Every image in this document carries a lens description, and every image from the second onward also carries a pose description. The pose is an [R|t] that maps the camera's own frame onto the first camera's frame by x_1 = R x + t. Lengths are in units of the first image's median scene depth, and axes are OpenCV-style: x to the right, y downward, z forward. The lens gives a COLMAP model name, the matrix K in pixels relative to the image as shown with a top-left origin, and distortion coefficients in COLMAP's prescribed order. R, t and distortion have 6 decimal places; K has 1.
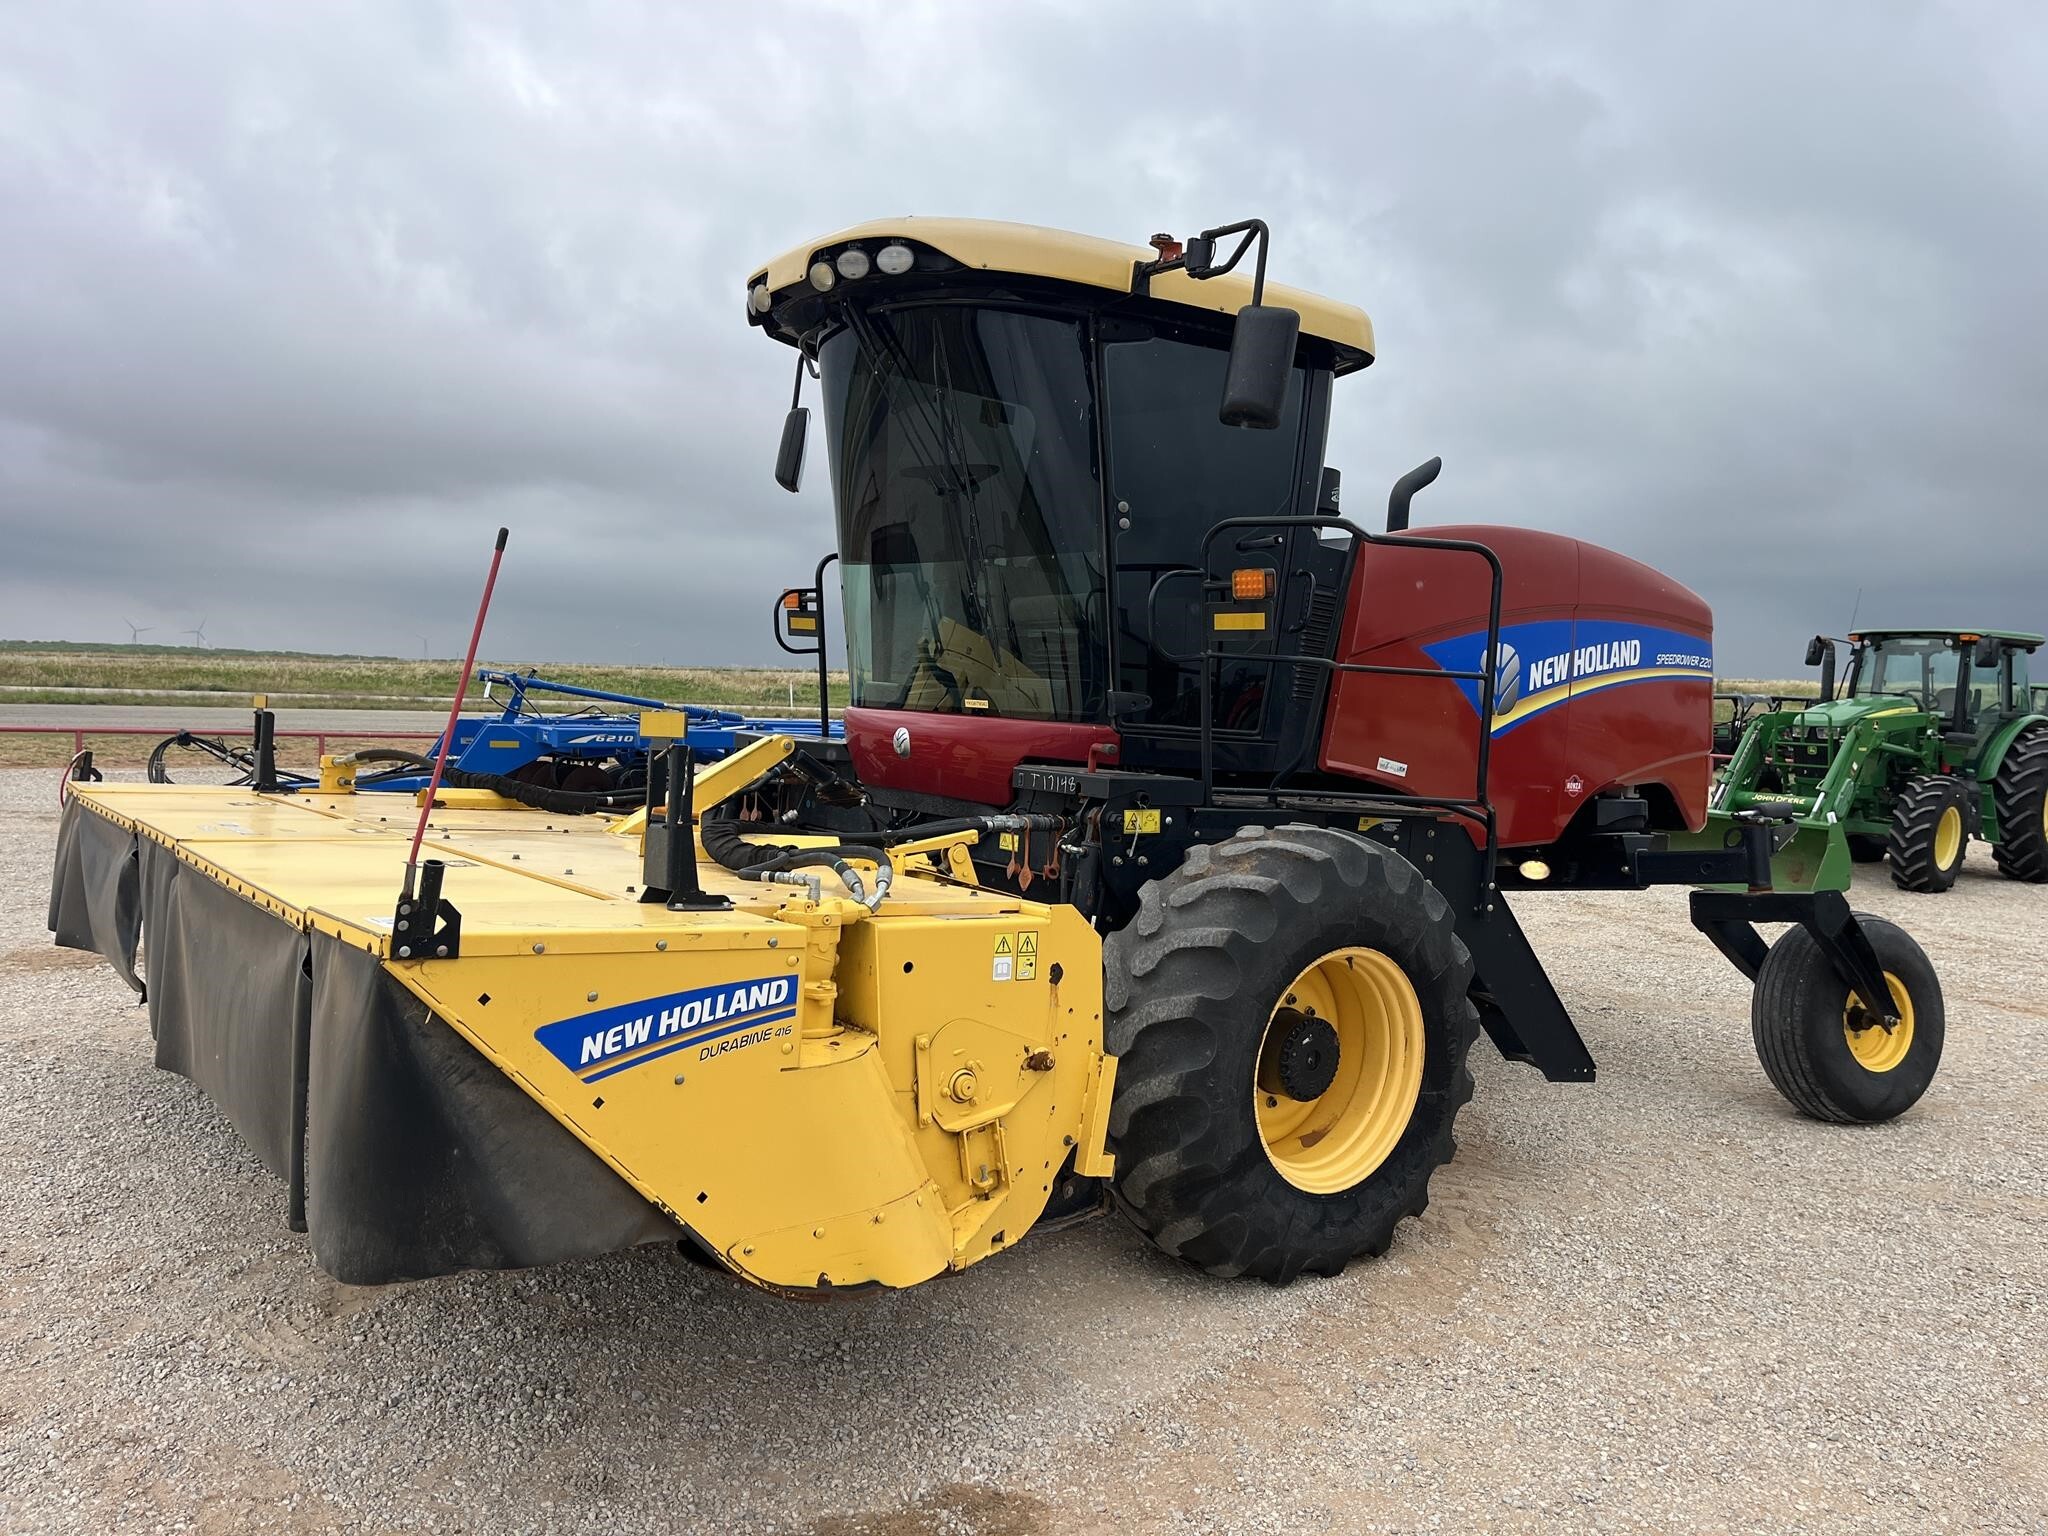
lens RADIAL K [[1567.3, 0, 1024.0], [0, 1567.3, 768.0], [0, 0, 1]] dist [0.063215, -0.006634]
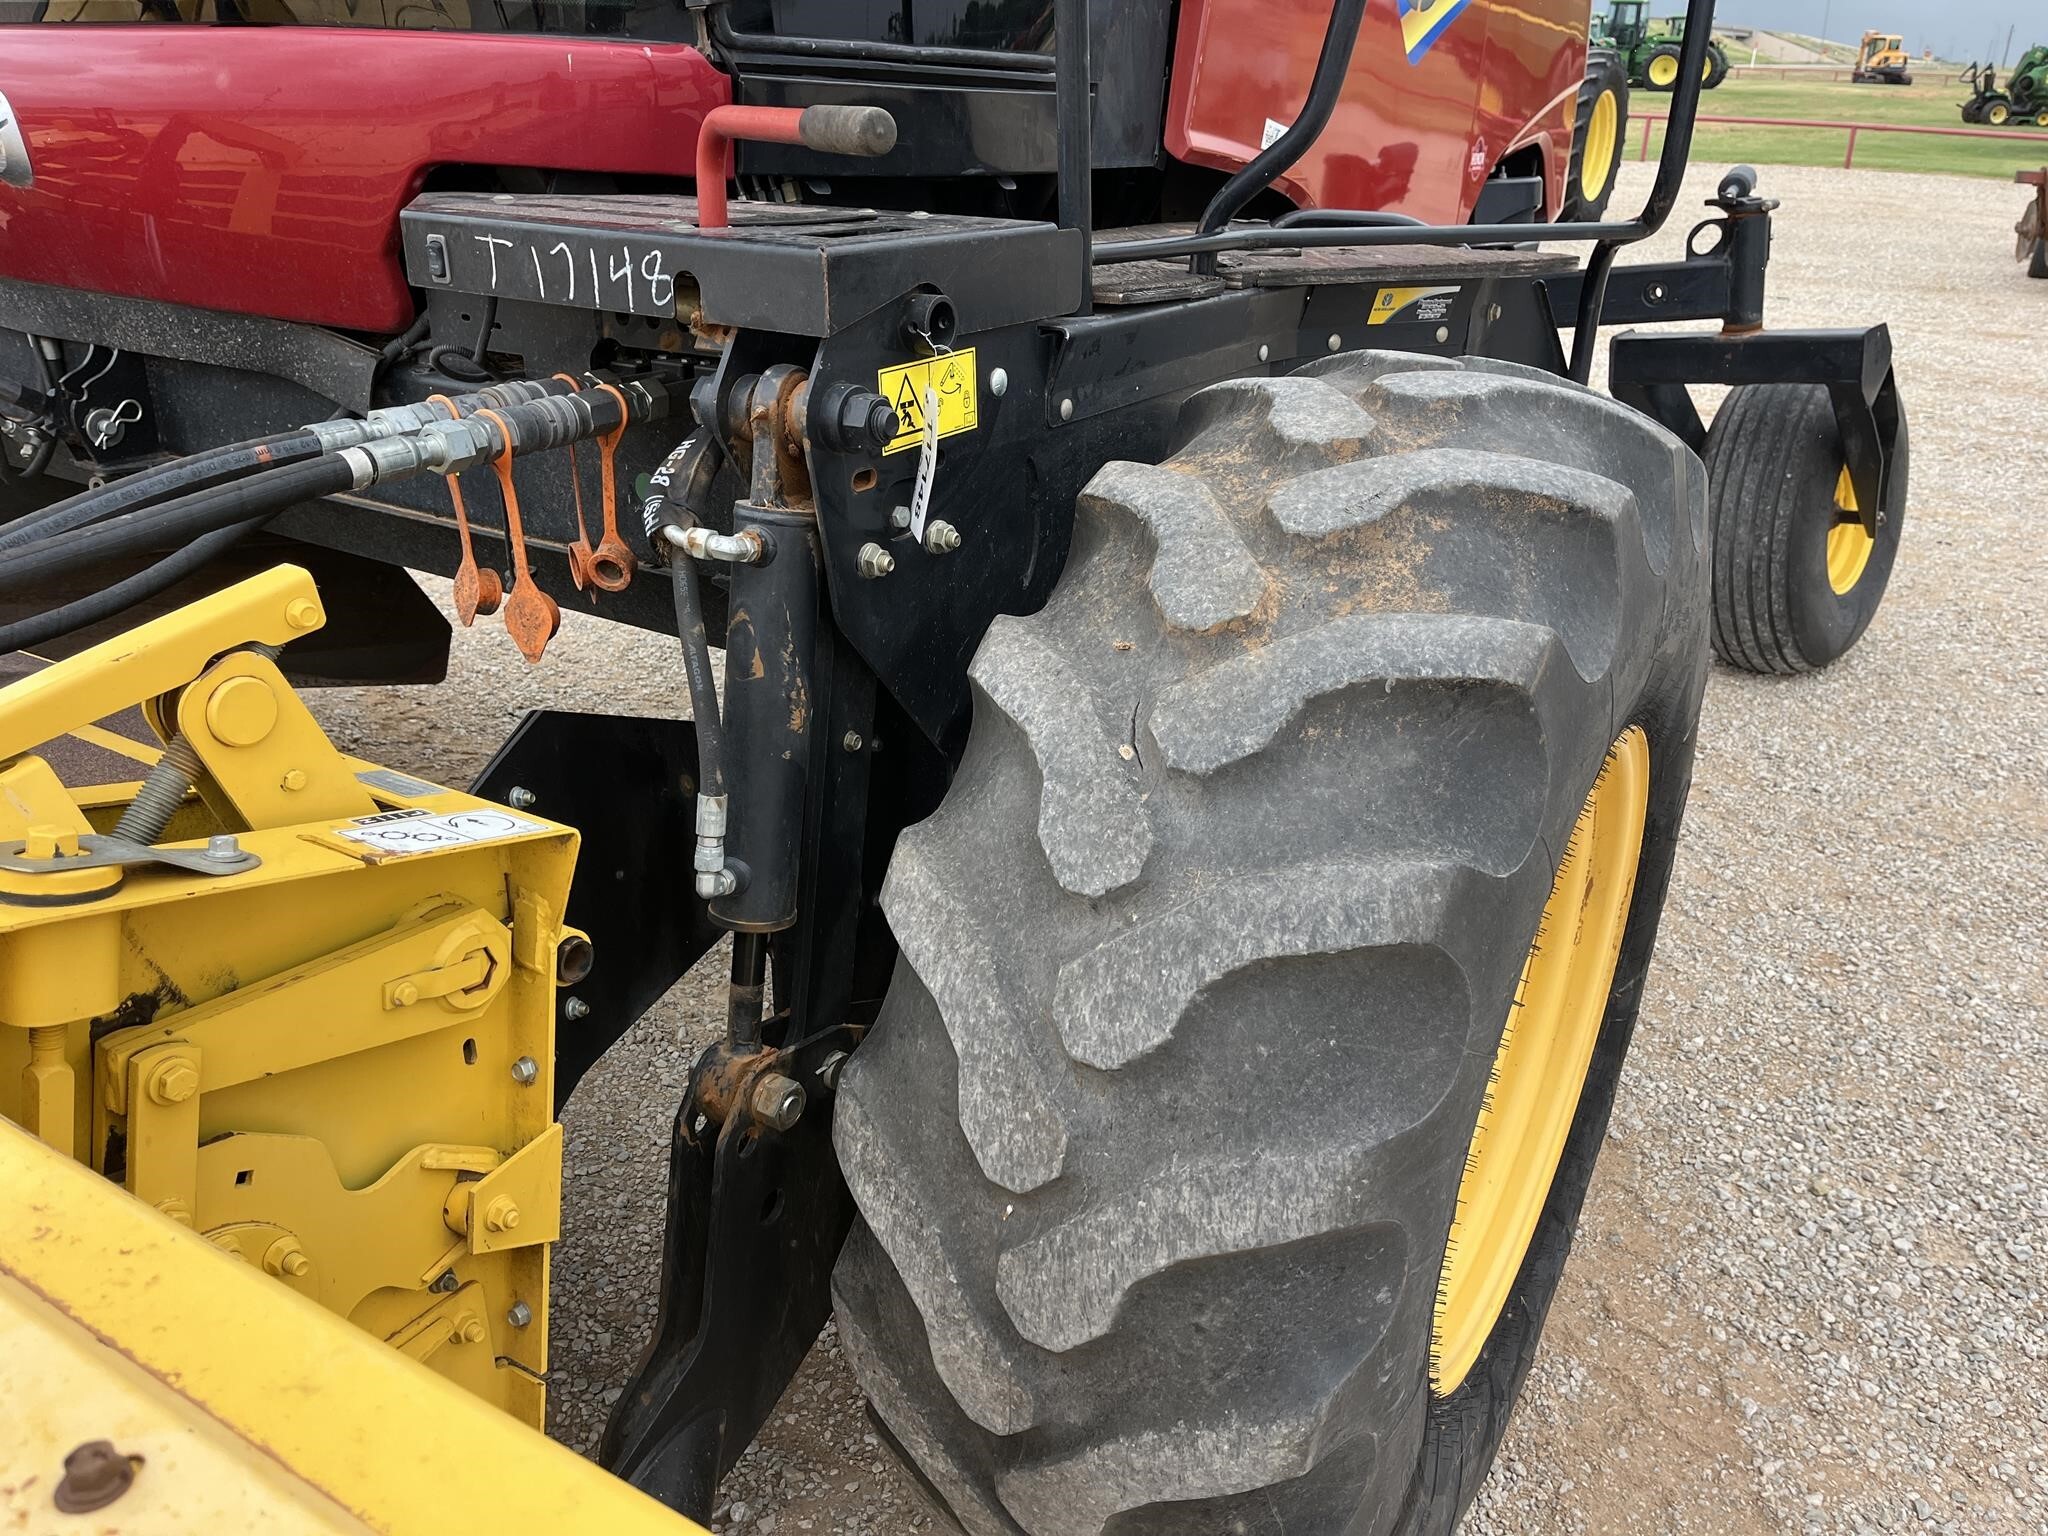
lens RADIAL K [[1534.9, 0, 1040.3], [0, 1534.9, 780.5], [0, 0, 1]] dist [0.055593, -0.081667]
pose [[0.924758, -0.185489, 0.332290, -0.012042], [0.042692, 0.918224, 0.393754, -0.011834], [-0.378153, -0.349941, 0.857054, 0.717860]]
